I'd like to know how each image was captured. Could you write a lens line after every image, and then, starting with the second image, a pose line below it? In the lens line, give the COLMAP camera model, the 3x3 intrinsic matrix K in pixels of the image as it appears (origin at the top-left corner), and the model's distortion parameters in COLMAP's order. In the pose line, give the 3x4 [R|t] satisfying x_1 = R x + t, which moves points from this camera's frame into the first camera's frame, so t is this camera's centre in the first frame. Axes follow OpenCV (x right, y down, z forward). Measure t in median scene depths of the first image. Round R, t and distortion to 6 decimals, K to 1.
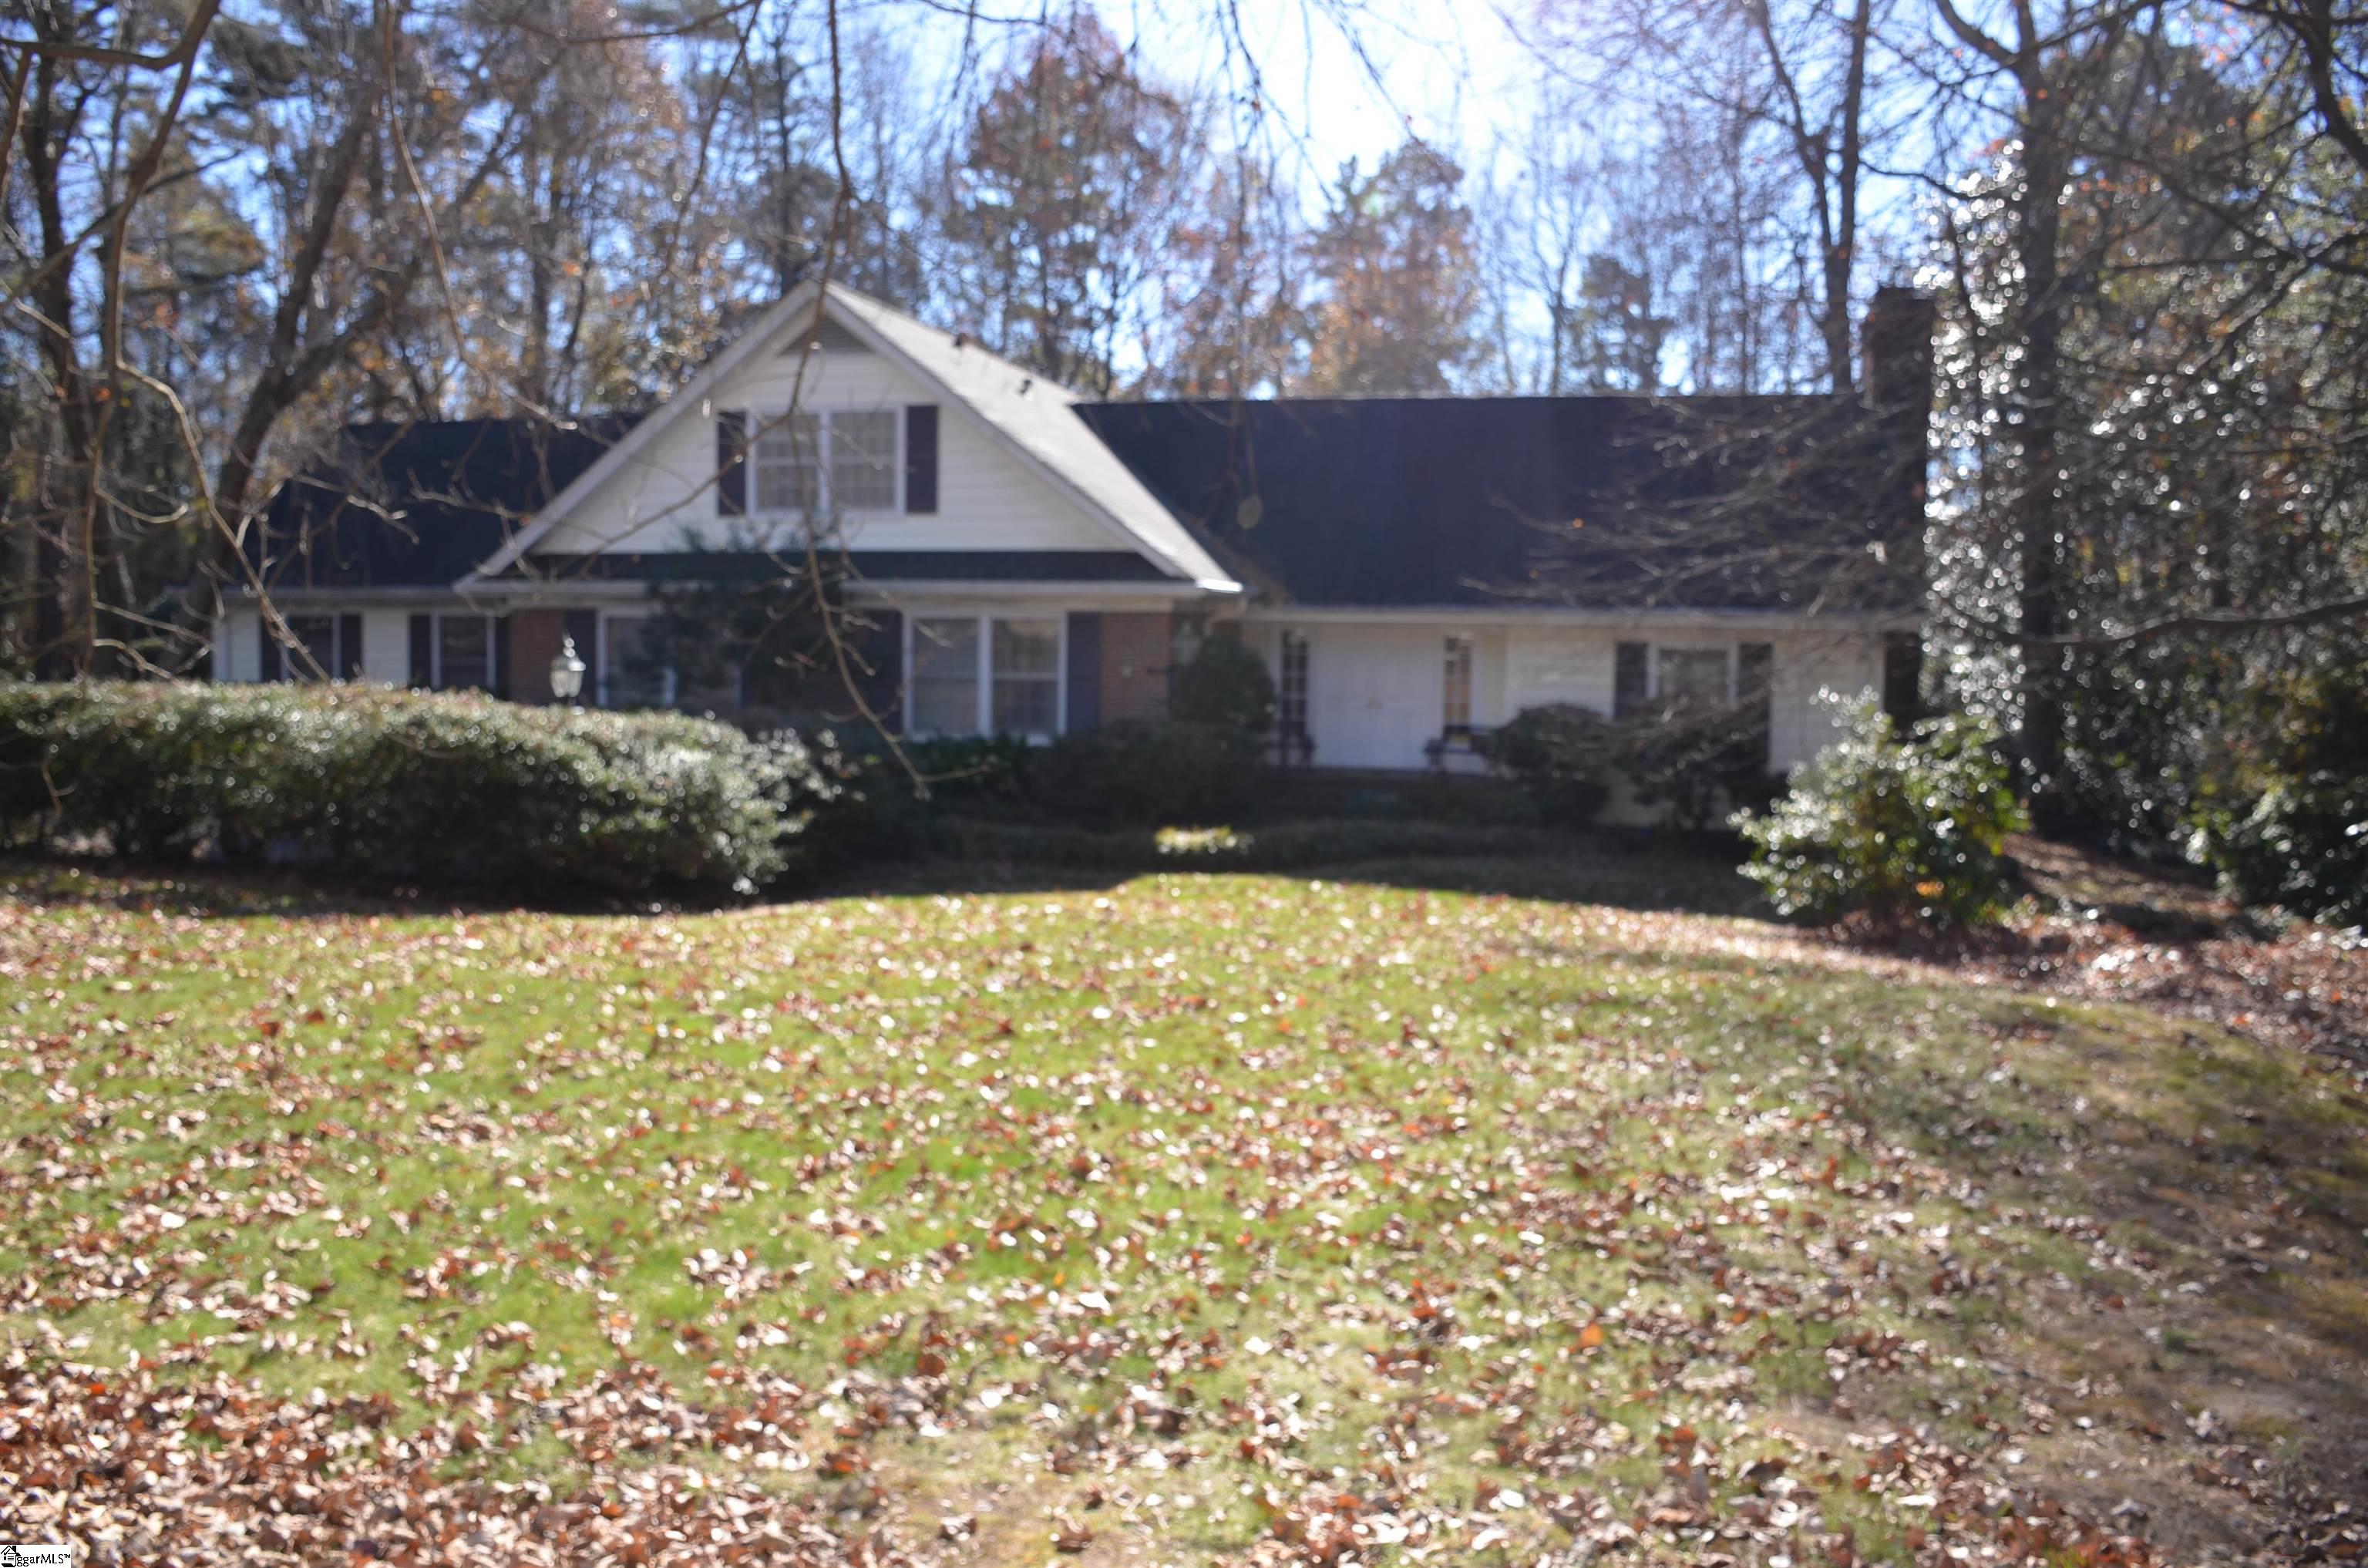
lens RADIAL K [[1881.0, 0, 1170.9], [0, 1881.0, 798.3], [0, 0, 1]] dist [-0.145116, 0.113157]
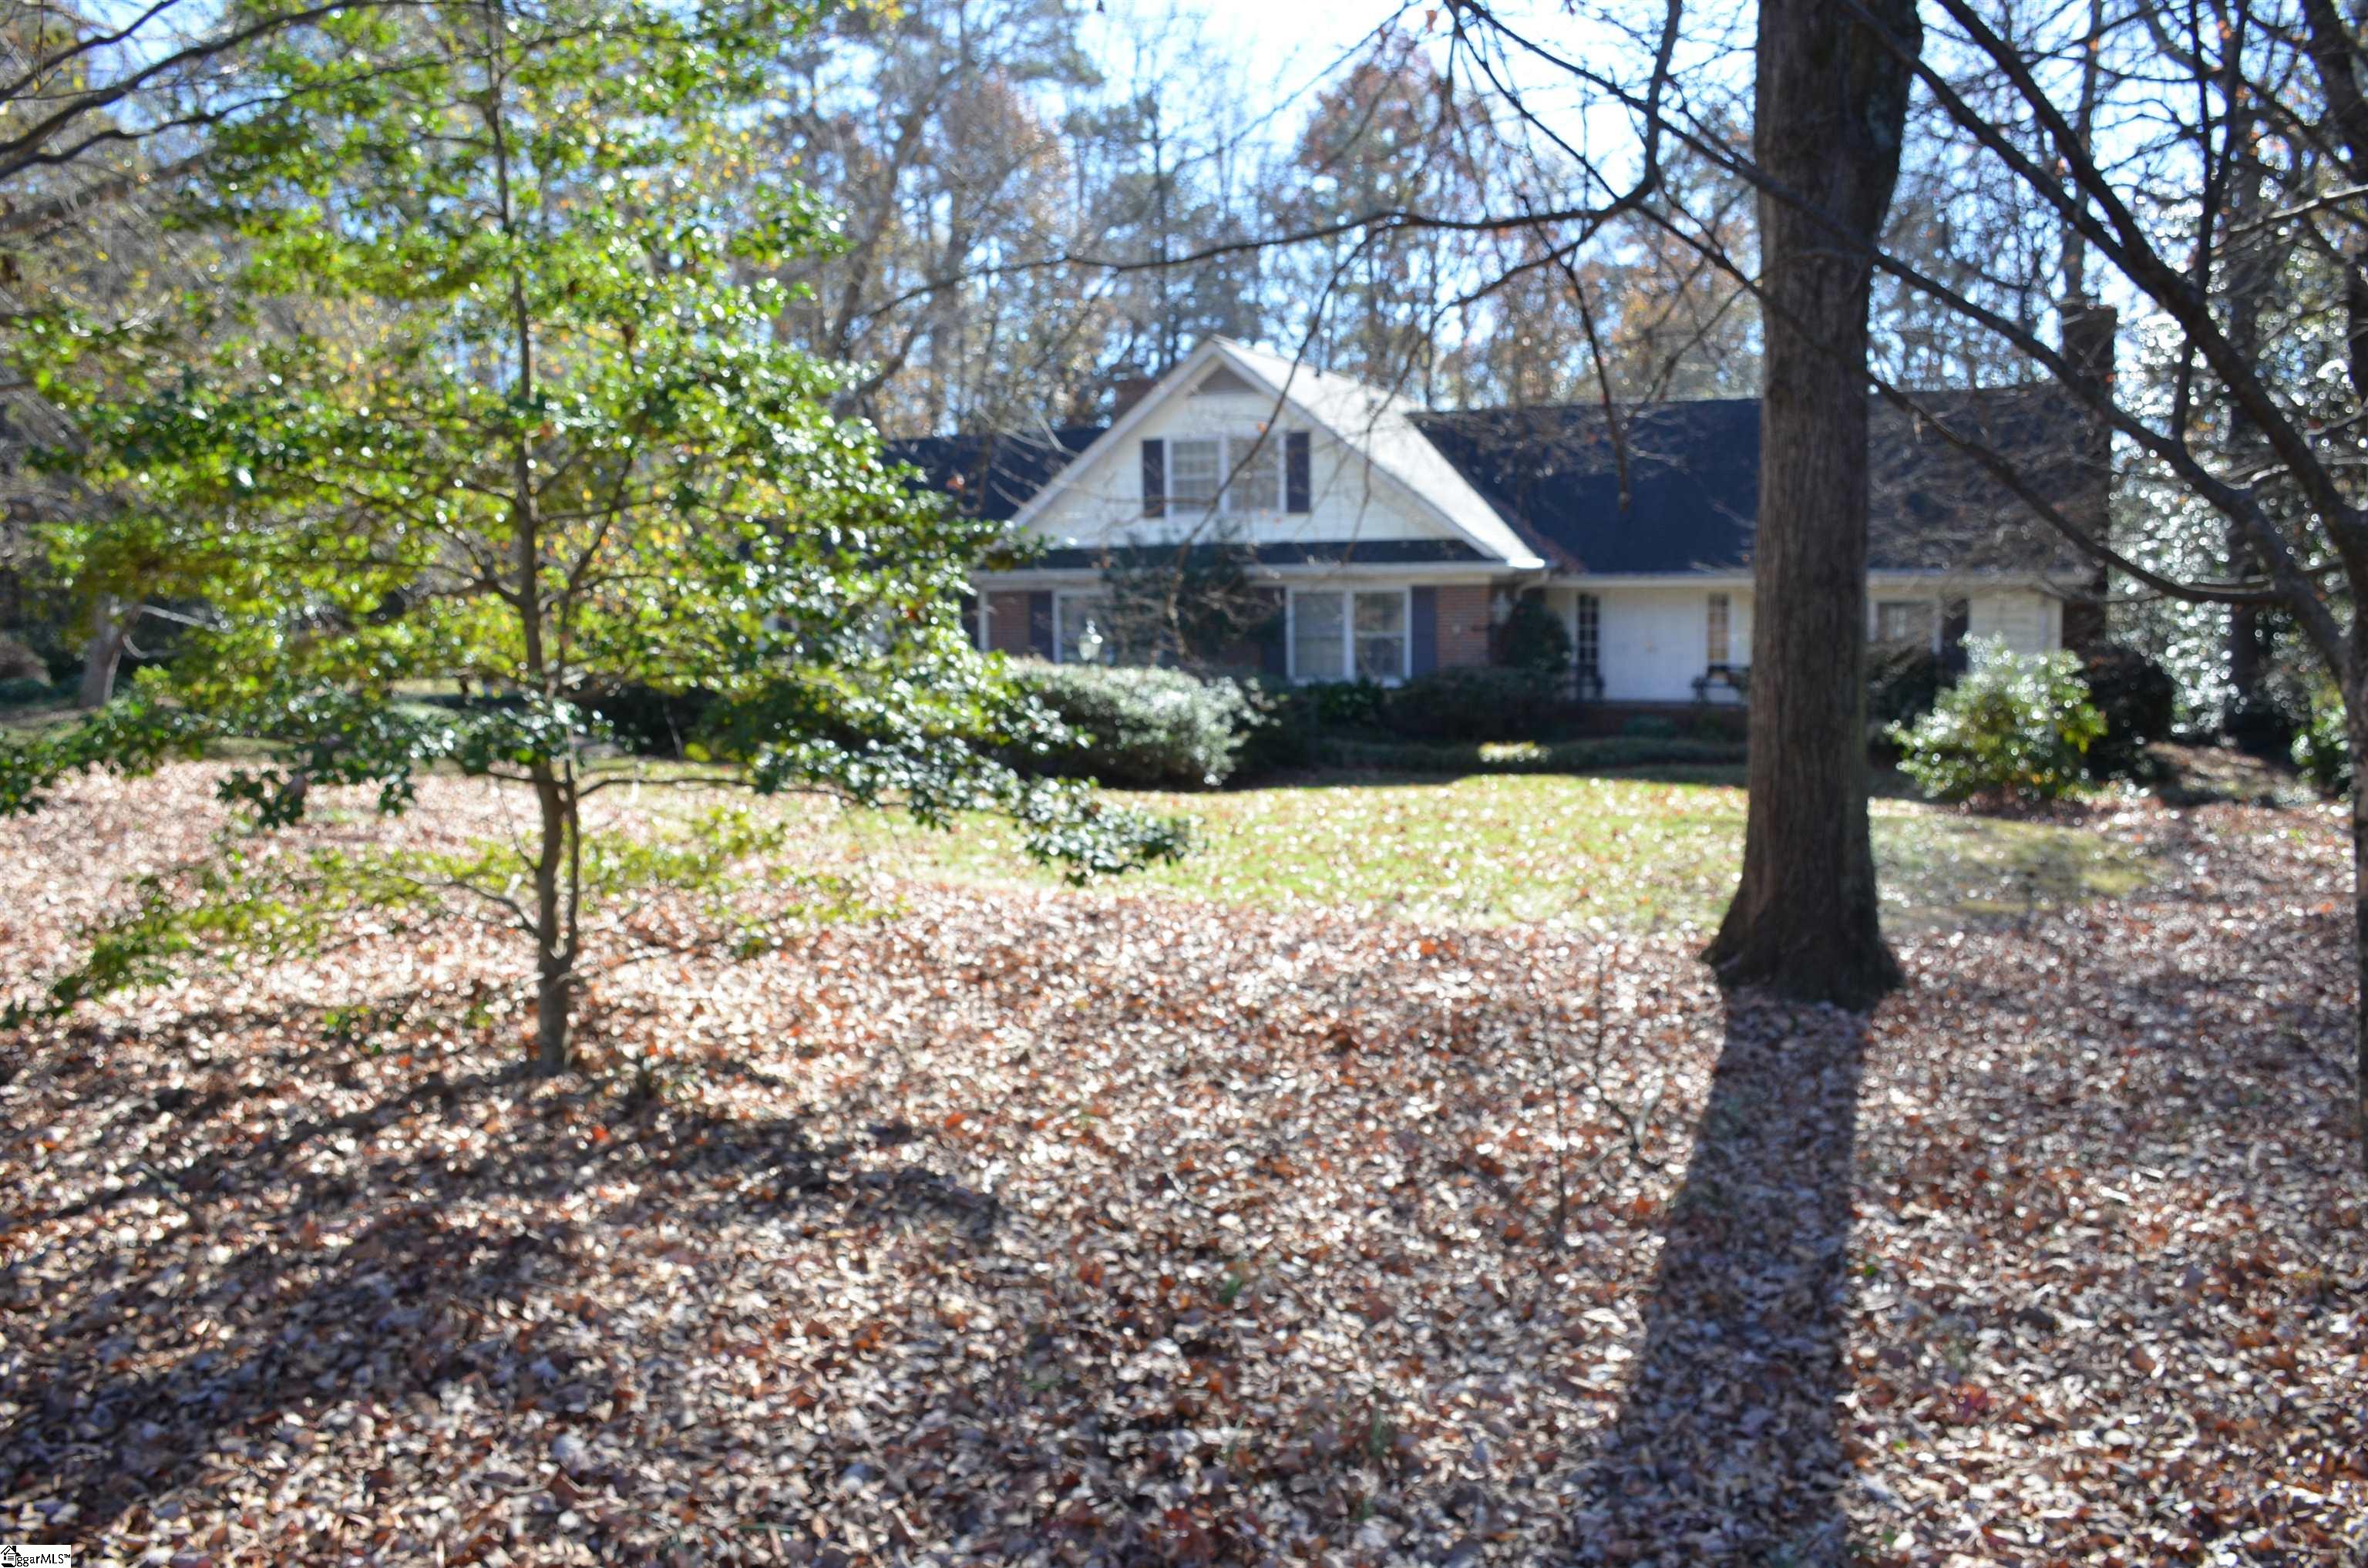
lens RADIAL K [[1881.0, 0, 1170.9], [0, 1881.0, 798.3], [0, 0, 1]] dist [-0.145116, 0.113157]
pose [[0.985139, -0.010518, -0.171438, 0.004077], [0.015463, 0.999501, 0.027537, 0.014442], [0.171063, -0.029779, 0.984810, -0.410624]]
